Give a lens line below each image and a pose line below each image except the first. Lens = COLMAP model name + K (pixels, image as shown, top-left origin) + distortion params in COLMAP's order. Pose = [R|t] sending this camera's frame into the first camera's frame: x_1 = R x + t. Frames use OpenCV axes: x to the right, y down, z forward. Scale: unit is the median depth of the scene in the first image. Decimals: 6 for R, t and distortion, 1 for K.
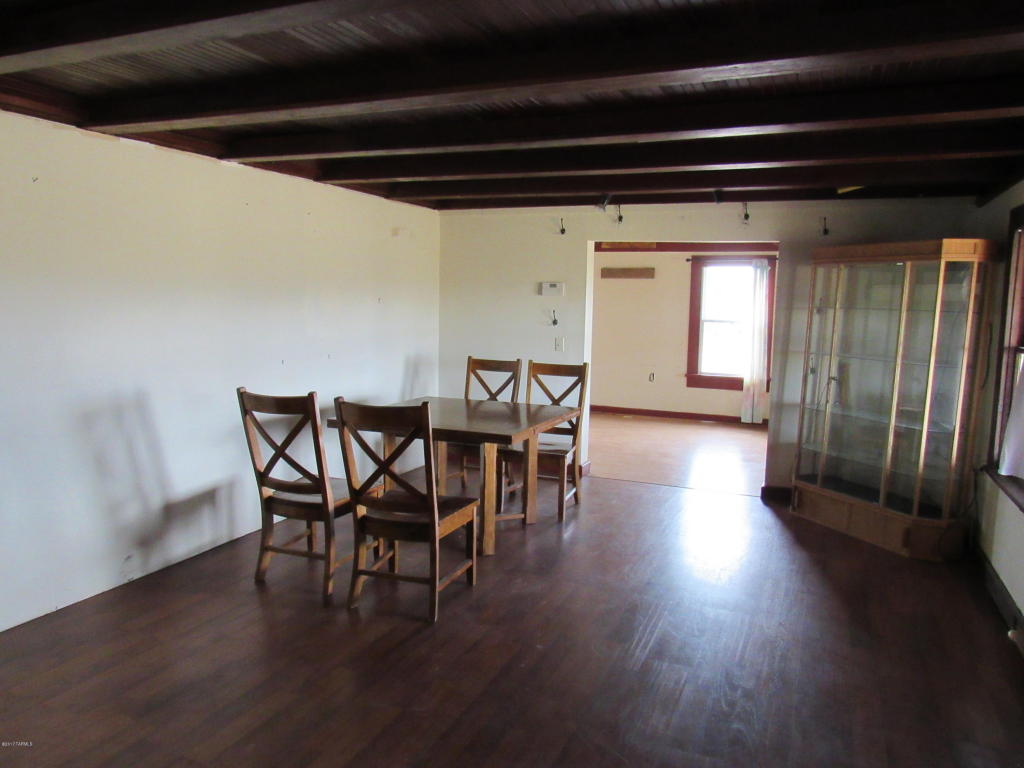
lens RADIAL K [[740.4, 0, 512.0], [0, 740.4, 384.0], [0, 0, 1]] dist [-0.027989, 0.017122]
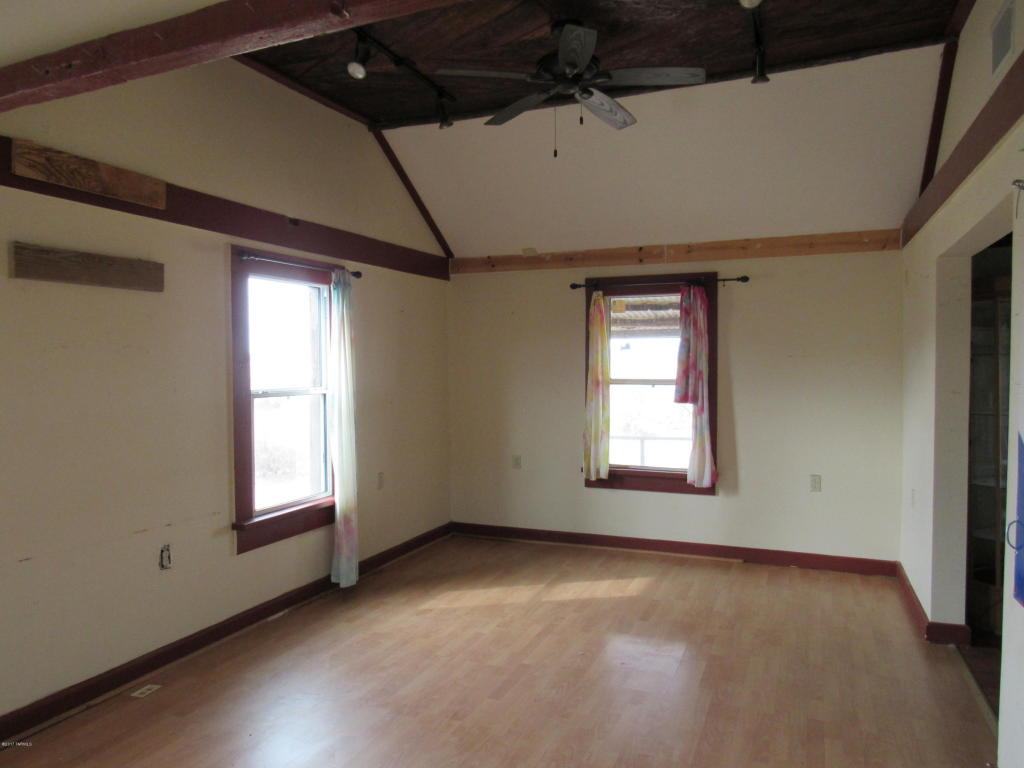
lens RADIAL K [[740.4, 0, 512.0], [0, 740.4, 384.0], [0, 0, 1]] dist [-0.027989, 0.017122]
pose [[-0.003204, -0.054497, 0.998509, -0.179114], [0.130252, 0.989985, 0.054450, -0.095232], [-0.991476, 0.130232, 0.003926, 0.837592]]
